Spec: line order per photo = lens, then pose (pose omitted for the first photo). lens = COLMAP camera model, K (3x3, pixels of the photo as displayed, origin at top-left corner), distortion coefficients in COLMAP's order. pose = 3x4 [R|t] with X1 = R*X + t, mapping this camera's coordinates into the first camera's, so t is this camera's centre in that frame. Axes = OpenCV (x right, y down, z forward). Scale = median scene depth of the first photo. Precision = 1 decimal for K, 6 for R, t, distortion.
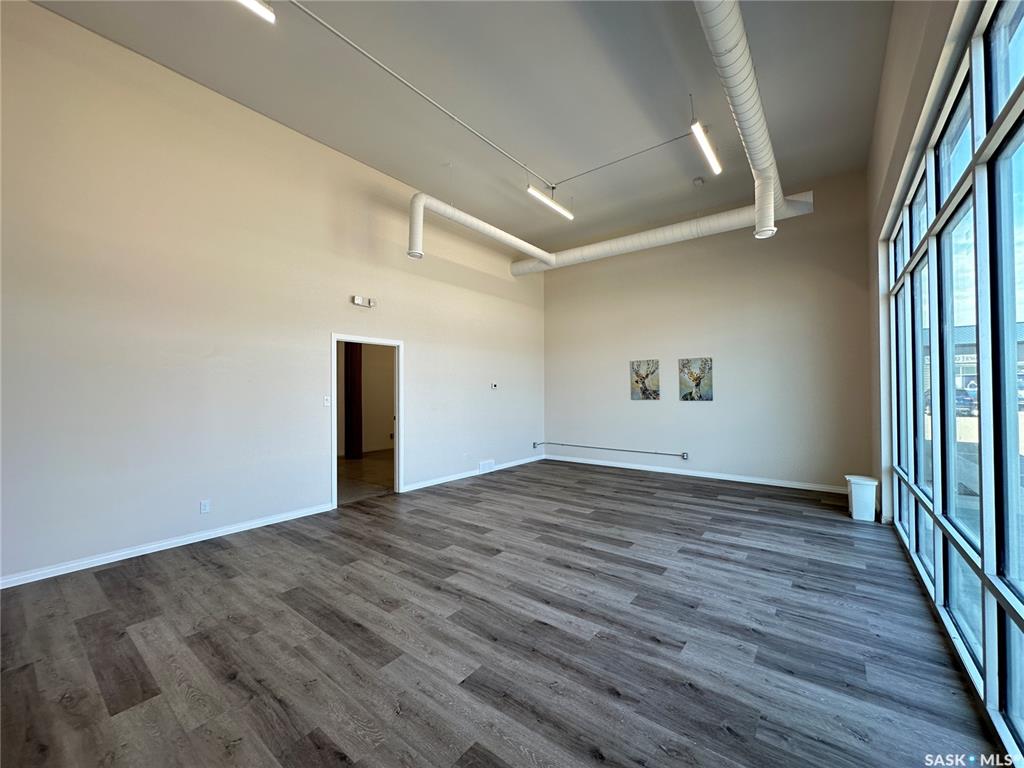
lens RADIAL K [[408.1, 0, 509.9], [0, 408.1, 384.0], [0, 0, 1]] dist [-0.003310, 0.000749]
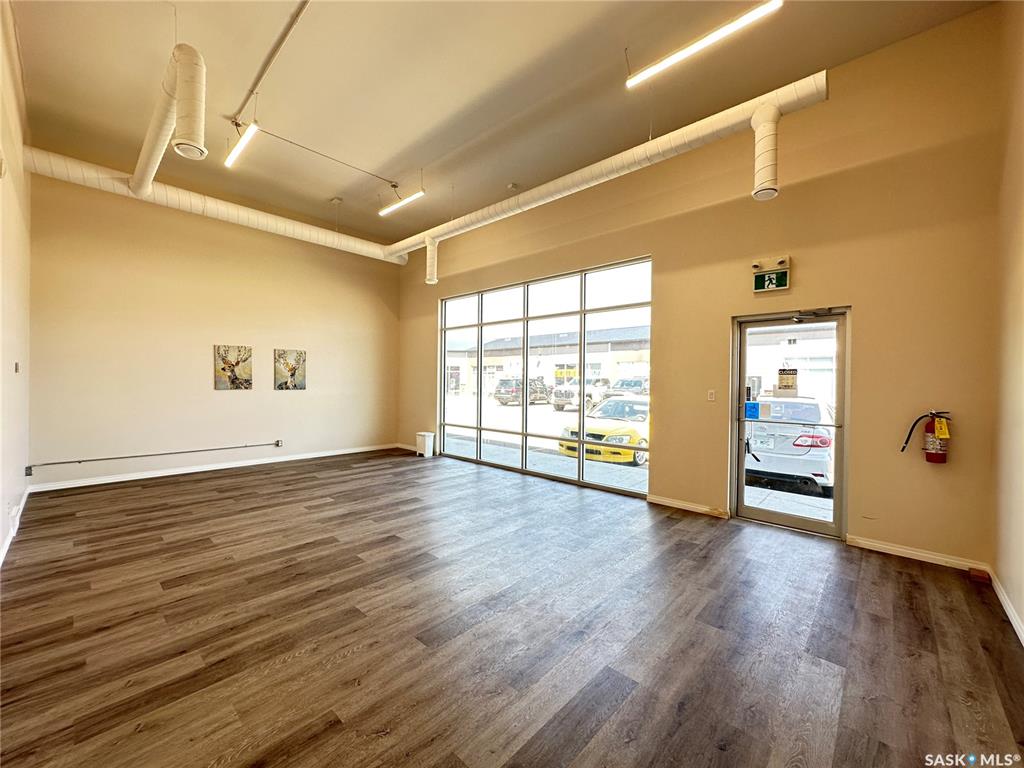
lens RADIAL K [[408.1, 0, 509.9], [0, 408.1, 384.0], [0, 0, 1]] dist [-0.003310, 0.000749]
pose [[0.084683, -0.000017, 0.996408, -0.931579], [-0.028803, 0.999582, 0.002465, 0.011339], [-0.995992, -0.028908, 0.084647, 0.567238]]
